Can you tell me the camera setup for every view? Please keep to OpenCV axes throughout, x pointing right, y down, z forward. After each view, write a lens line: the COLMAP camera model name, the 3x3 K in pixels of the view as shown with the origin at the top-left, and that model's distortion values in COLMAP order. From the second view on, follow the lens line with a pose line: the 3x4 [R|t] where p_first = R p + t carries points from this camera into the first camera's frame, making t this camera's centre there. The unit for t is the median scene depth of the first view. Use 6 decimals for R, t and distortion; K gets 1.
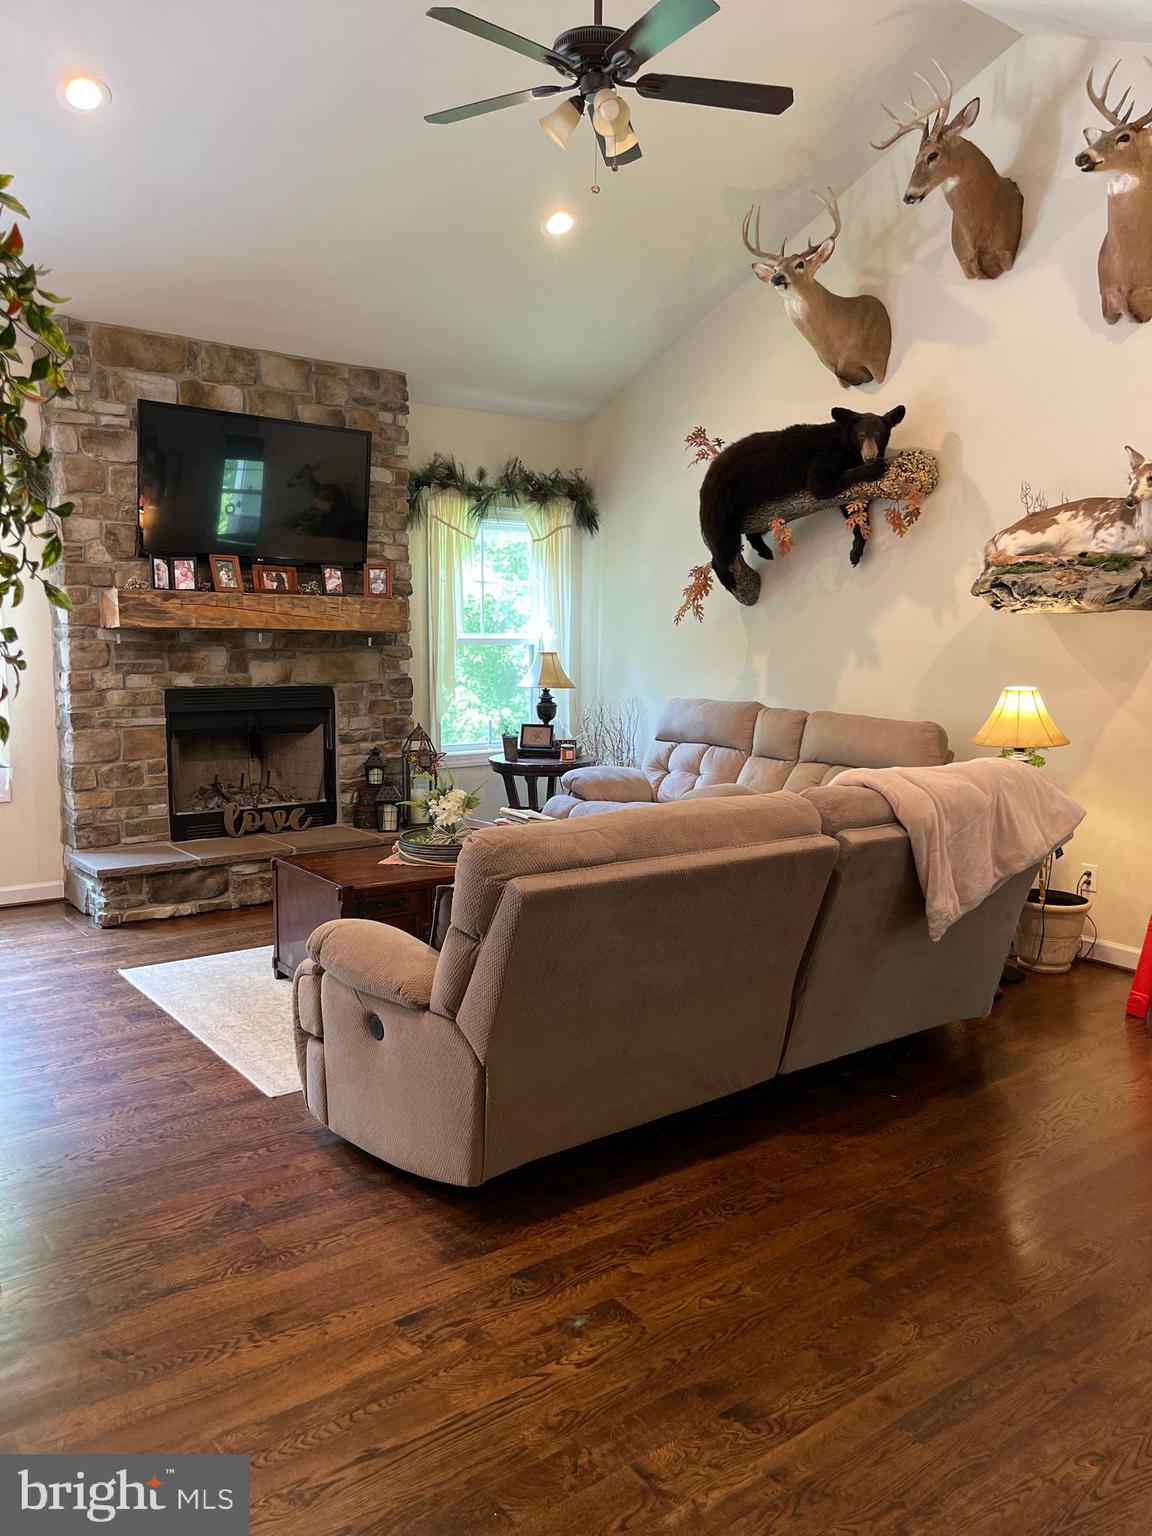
lens RADIAL K [[1158.1, 0, 576.9], [0, 1158.1, 773.8], [0, 0, 1]] dist [0.064811, -0.091579]
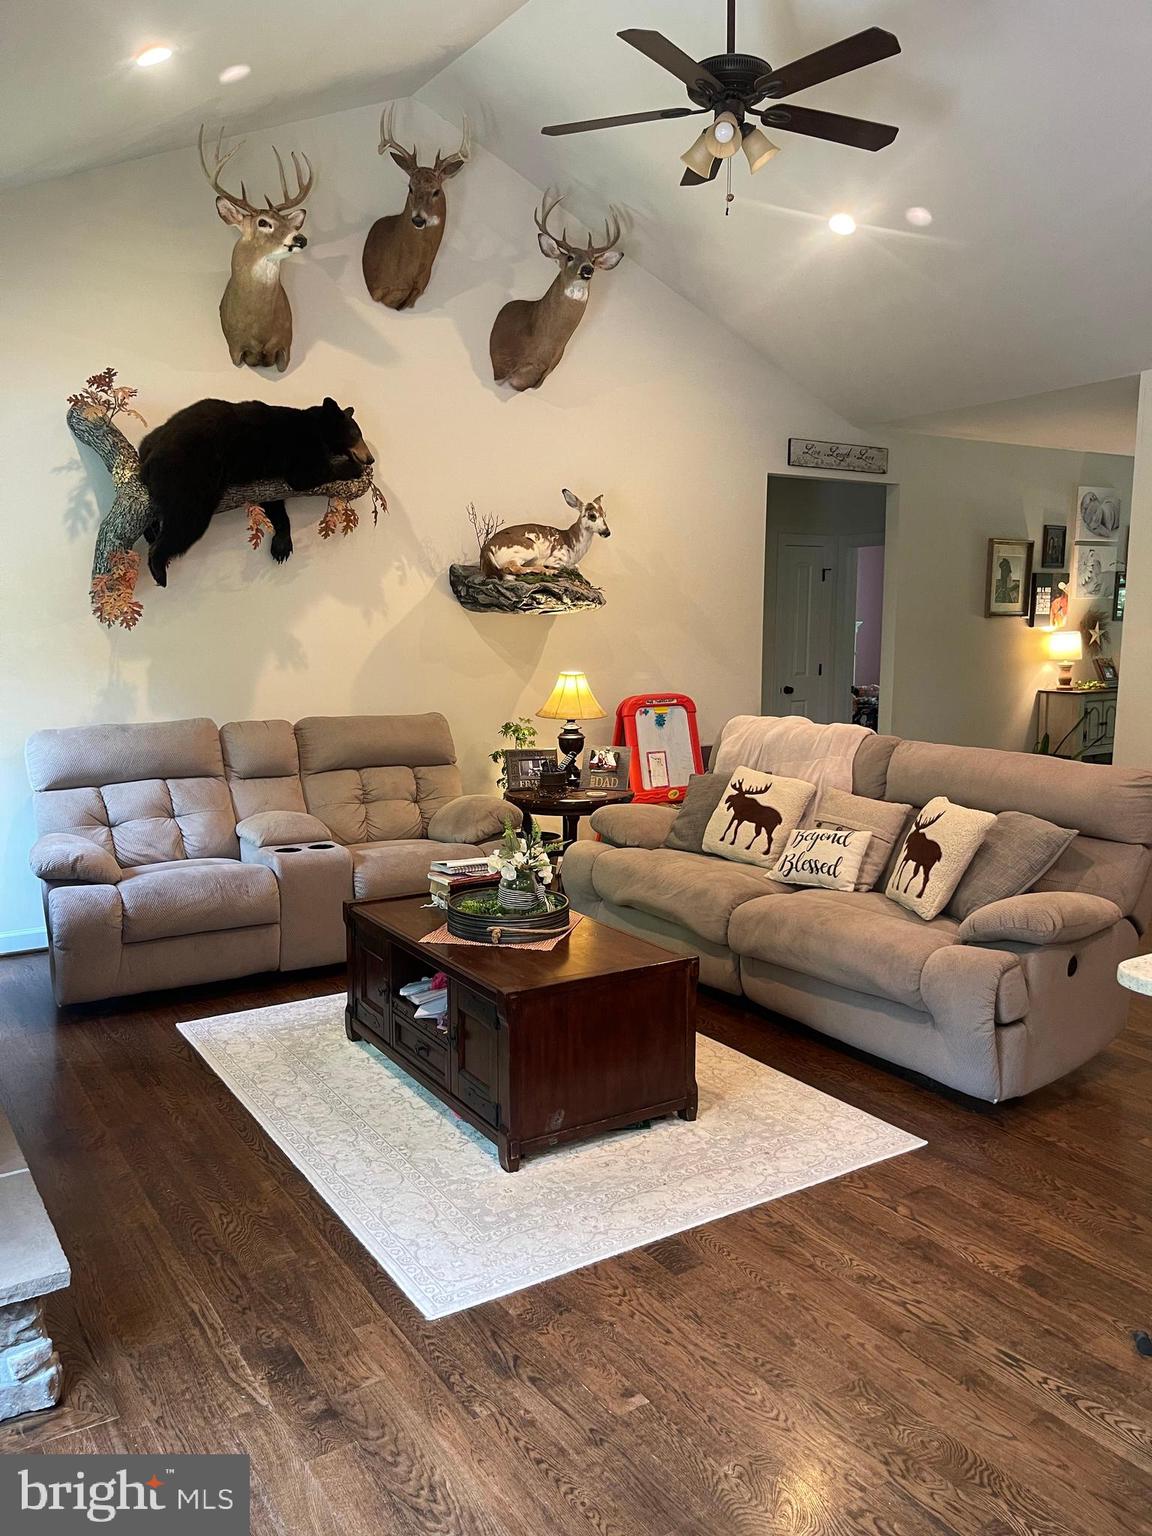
lens RADIAL K [[1158.1, 0, 563.6], [0, 1158.1, 782.8], [0, 0, 1]] dist [0.064811, -0.091579]
pose [[0.086095, -0.155054, 0.984147, -0.697075], [0.133945, 0.980648, 0.142785, -0.106948], [-0.987242, 0.119529, 0.105197, 0.693583]]
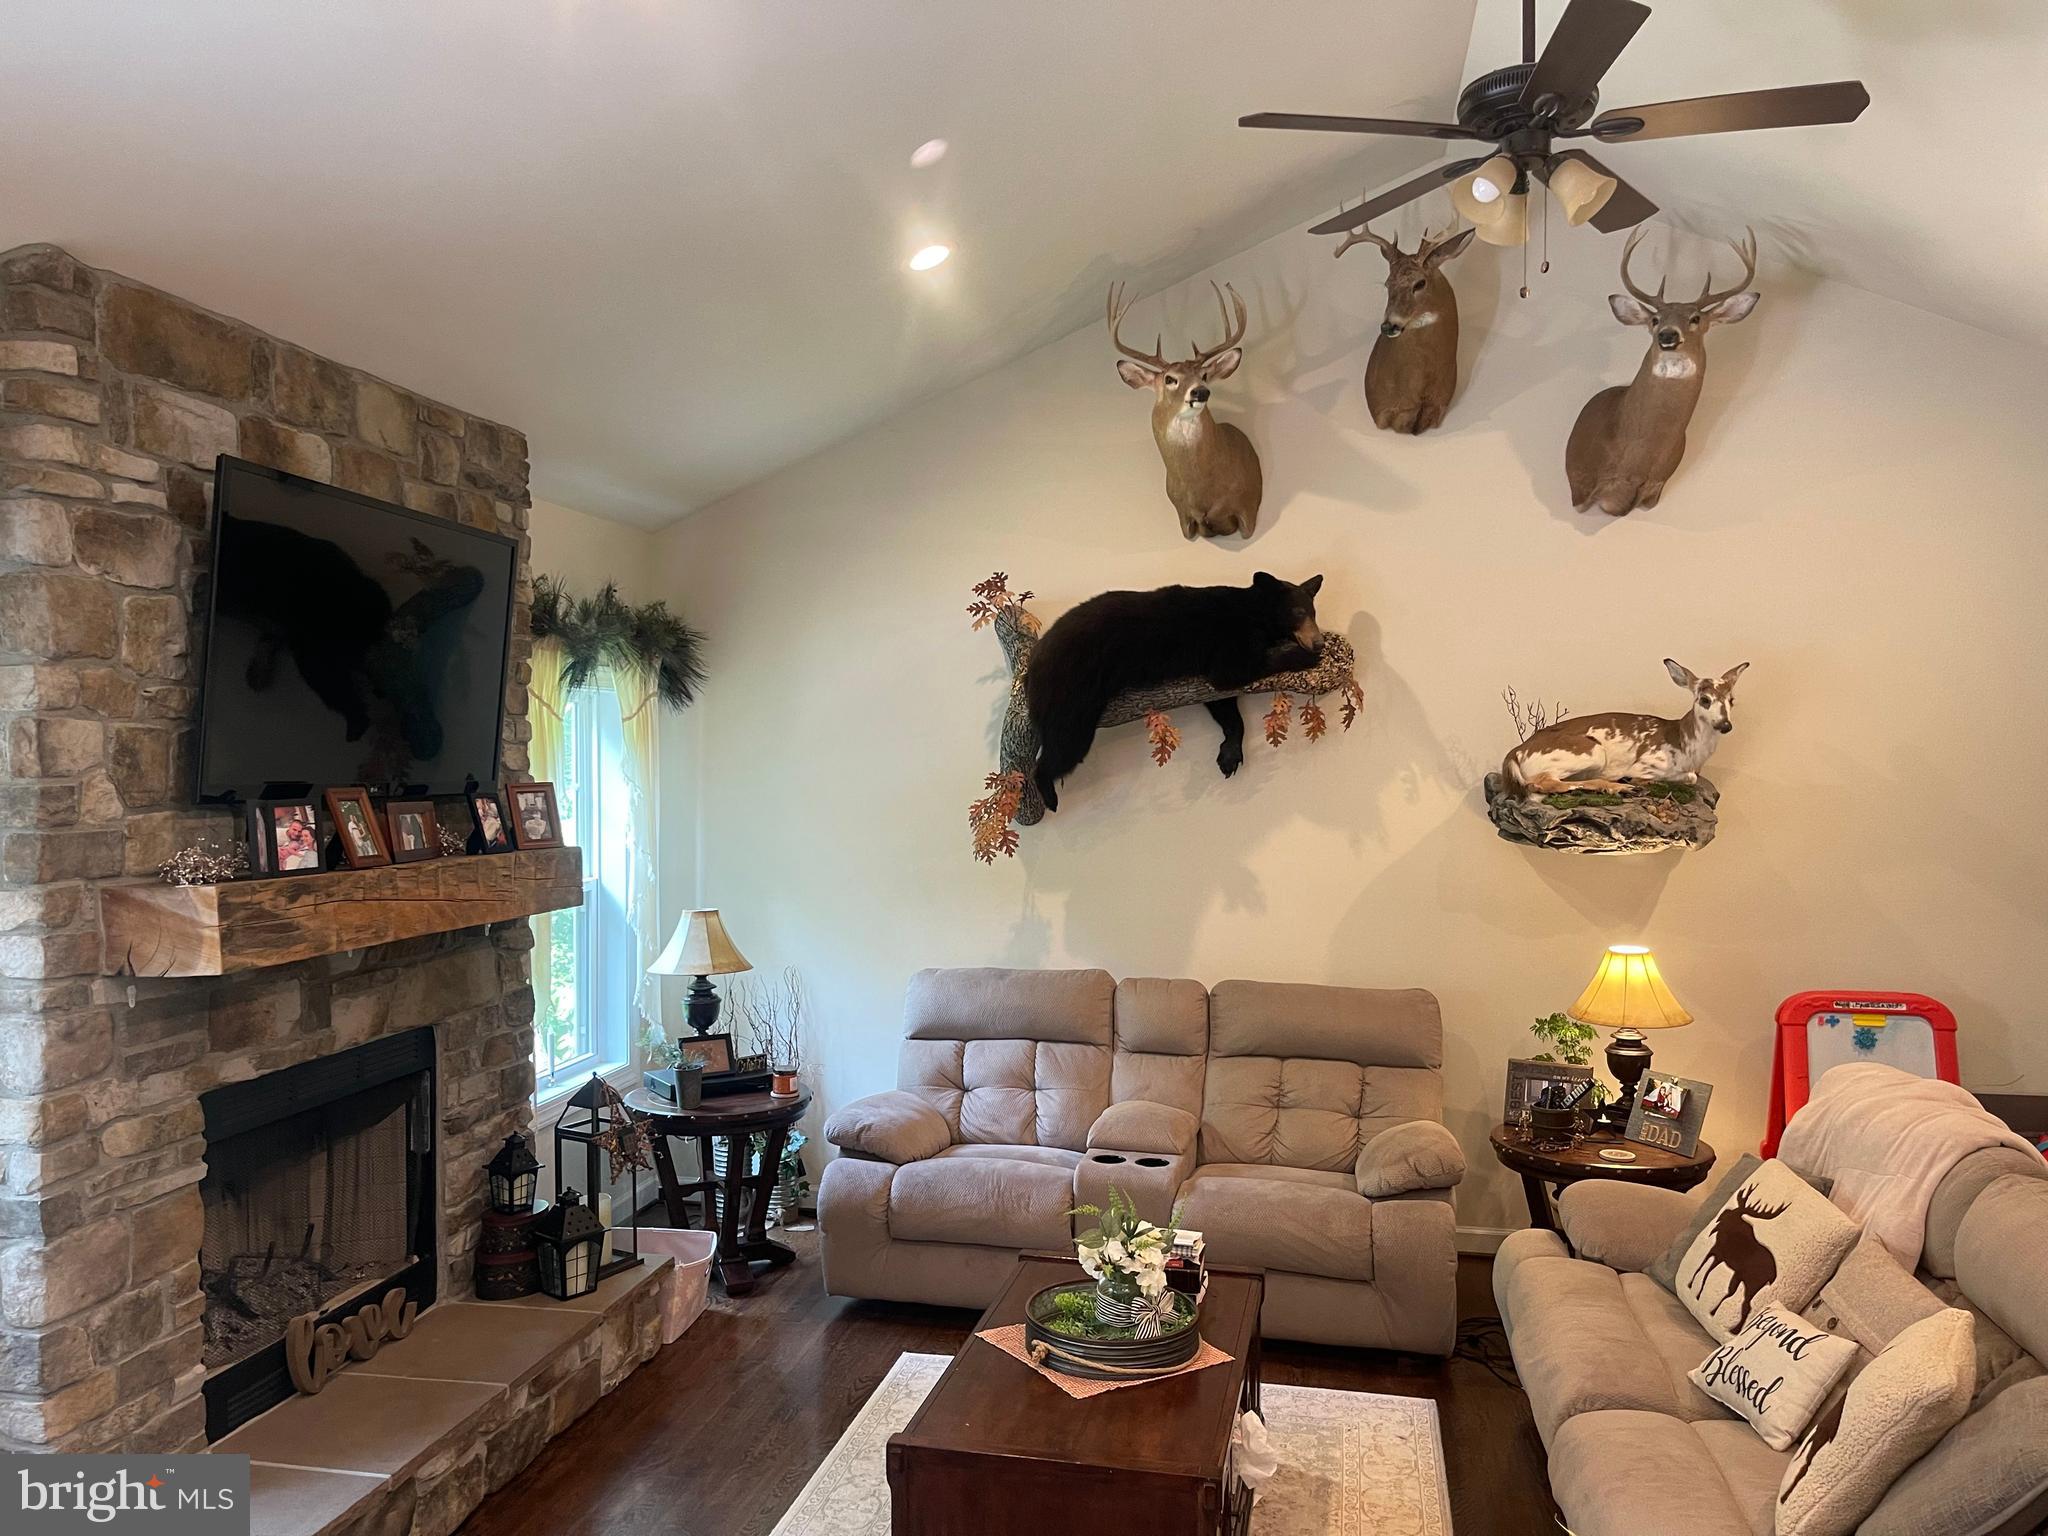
lens RADIAL K [[1544.2, 0, 1013.1], [0, 1544.2, 770.9], [0, 0, 1]] dist [0.064811, -0.091579]
pose [[0.758487, -0.021748, 0.651326, -0.499421], [0.094327, 0.992582, -0.076704, -0.119216], [-0.644826, 0.119616, 0.754912, 0.349102]]
